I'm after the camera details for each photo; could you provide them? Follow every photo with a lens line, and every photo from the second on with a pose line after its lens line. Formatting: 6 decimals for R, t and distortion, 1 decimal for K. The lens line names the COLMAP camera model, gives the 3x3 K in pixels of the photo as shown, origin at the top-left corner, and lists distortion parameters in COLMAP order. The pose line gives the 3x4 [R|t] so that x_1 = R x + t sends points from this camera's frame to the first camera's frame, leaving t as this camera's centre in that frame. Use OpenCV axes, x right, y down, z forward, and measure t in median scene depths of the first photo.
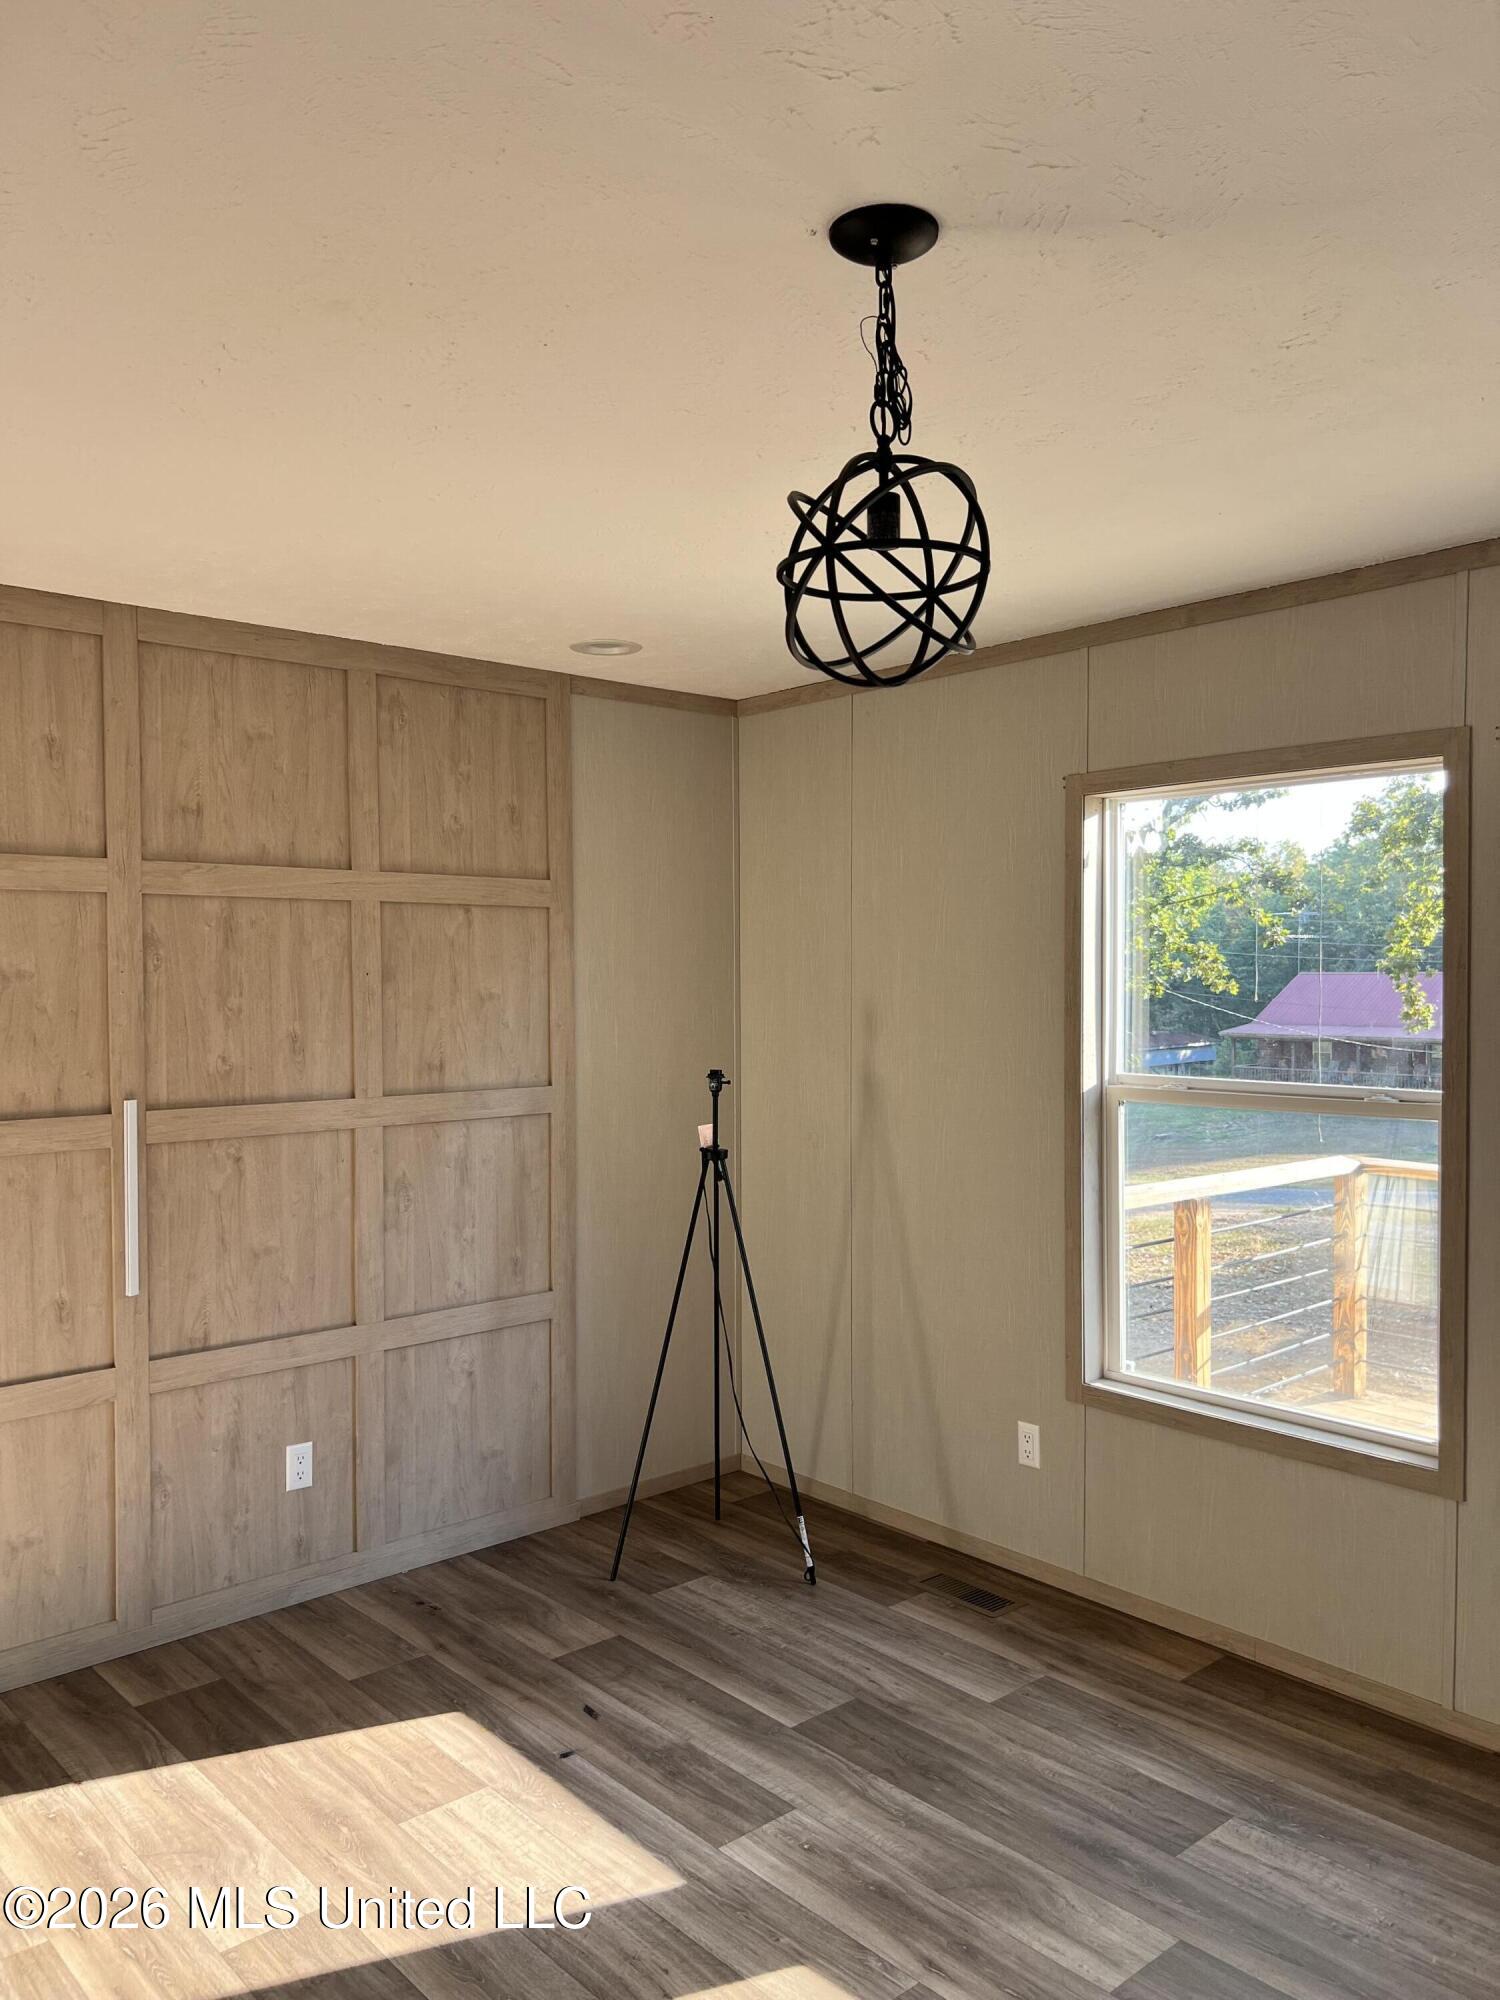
lens RADIAL K [[1510.7, 0, 736.8], [0, 1510.7, 1014.1], [0, 0, 1]] dist [0.064970, -0.066241]
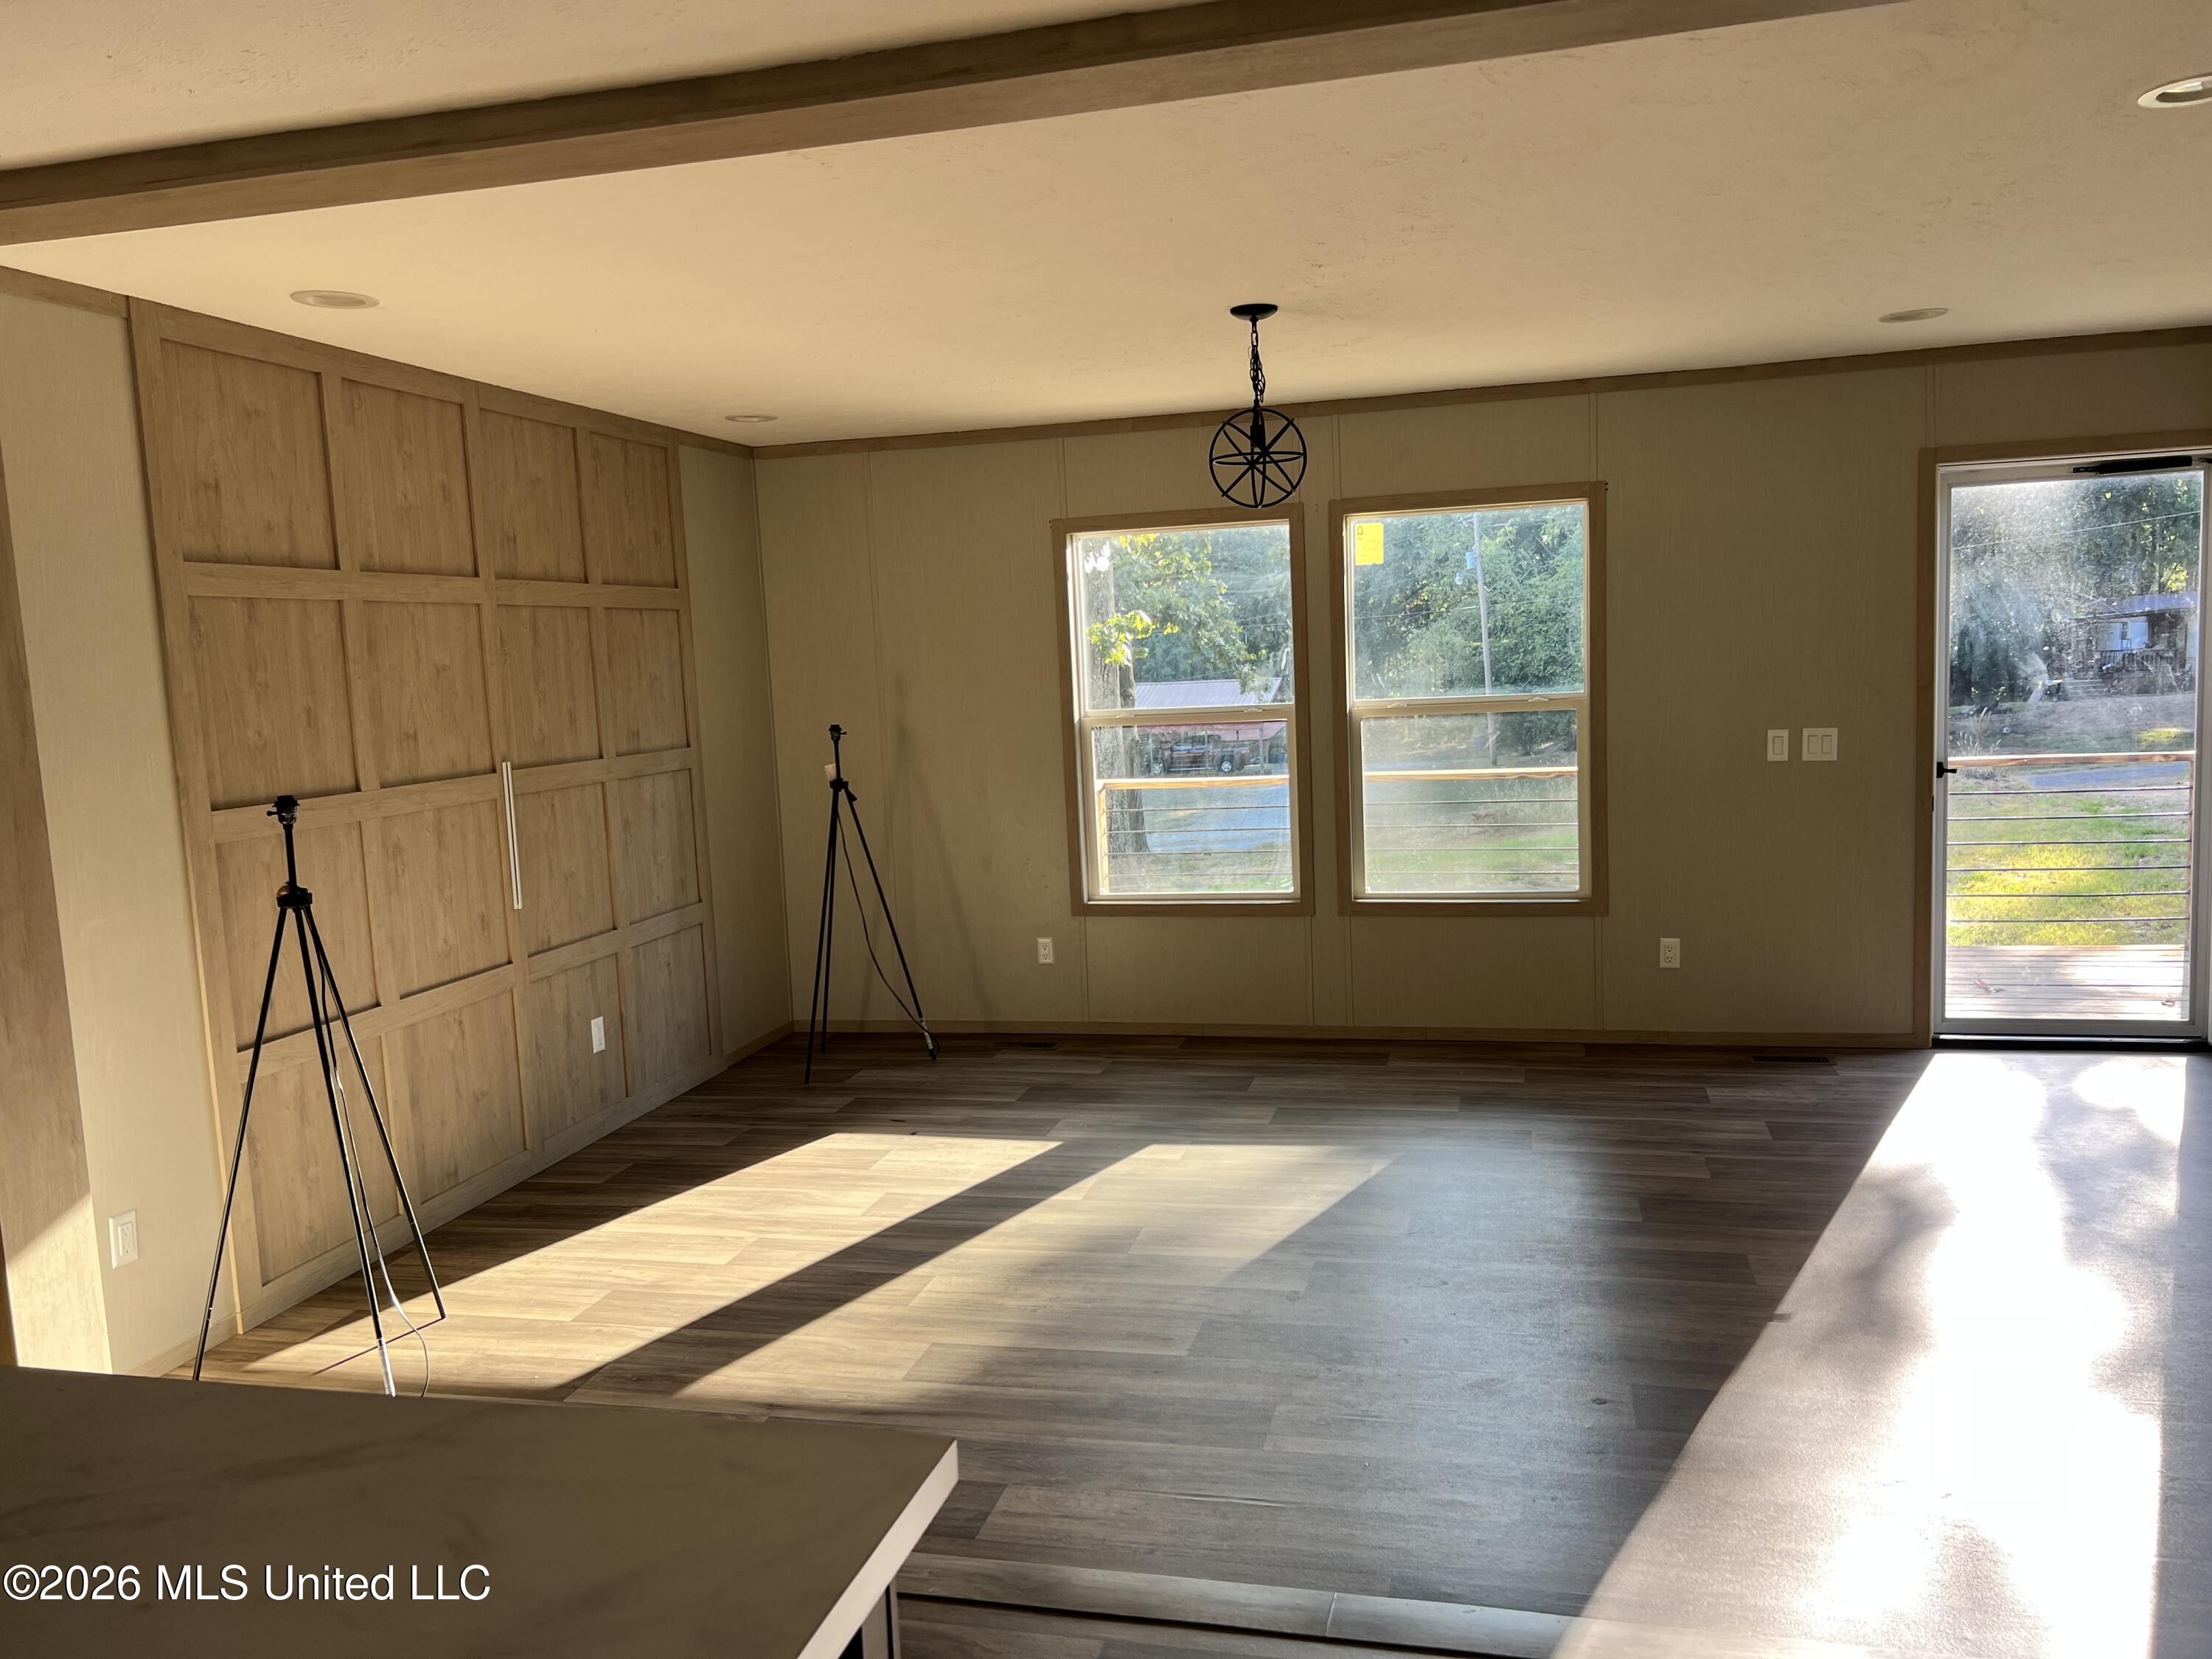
lens RADIAL K [[1670.9, 0, 1098.8], [0, 1670.9, 845.9], [0, 0, 1]] dist [0.064970, -0.066241]
pose [[0.821690, -0.097471, 0.561538, -0.742140], [0.055573, 0.994275, 0.091266, 0.022234], [-0.567218, -0.043786, 0.822403, -0.456588]]
